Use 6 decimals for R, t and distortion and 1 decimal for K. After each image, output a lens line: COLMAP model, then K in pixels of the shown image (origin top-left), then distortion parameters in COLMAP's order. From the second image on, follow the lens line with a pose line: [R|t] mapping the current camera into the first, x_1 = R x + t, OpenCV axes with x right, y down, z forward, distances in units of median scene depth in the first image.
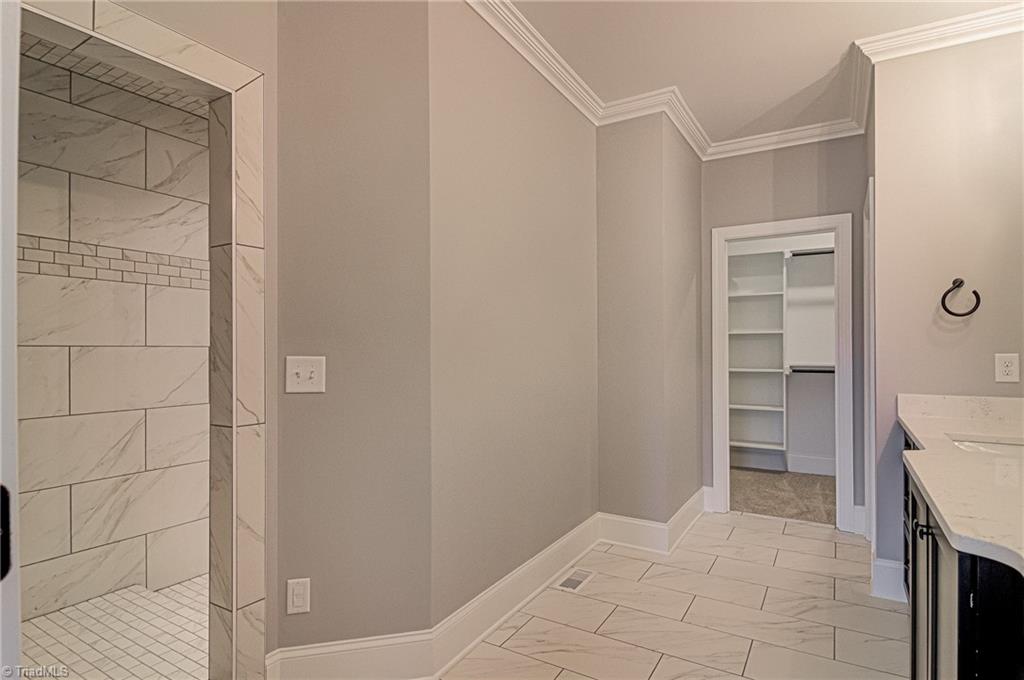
lens RADIAL K [[541.4, 0, 515.0], [0, 541.4, 344.8], [0, 0, 1]] dist [0.022691, -0.017244]
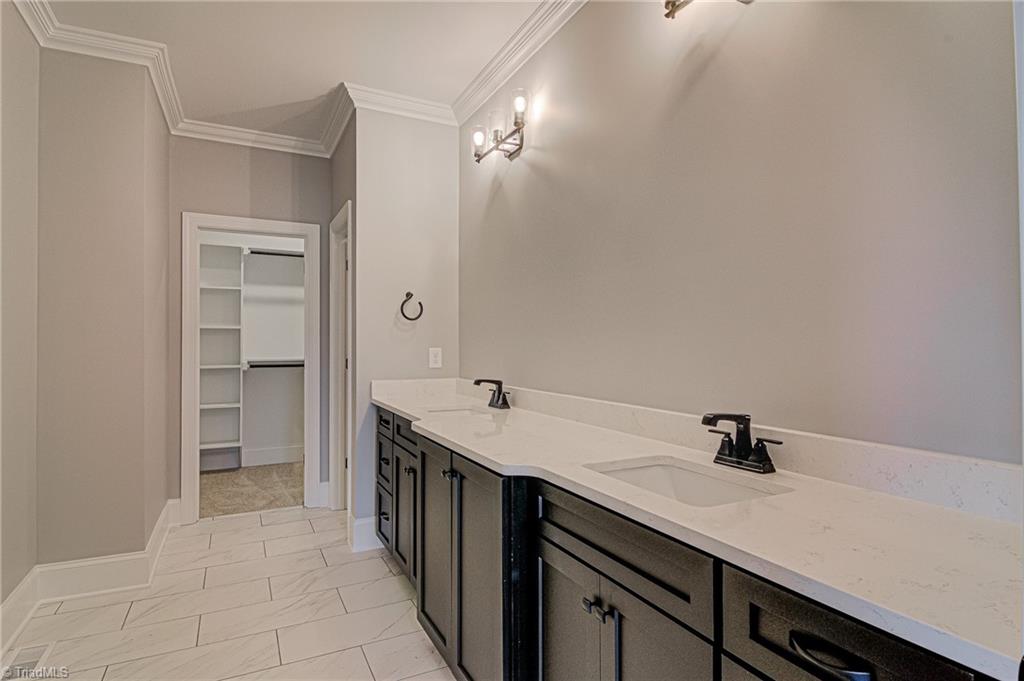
lens RADIAL K [[541.4, 0, 530.0], [0, 541.4, 332.9], [0, 0, 1]] dist [0.022691, -0.017244]
pose [[0.526481, 0.018087, 0.849995, -0.110027], [-0.006521, 0.999830, -0.017236, 0.000057], [-0.850162, 0.003531, 0.526509, 0.032349]]
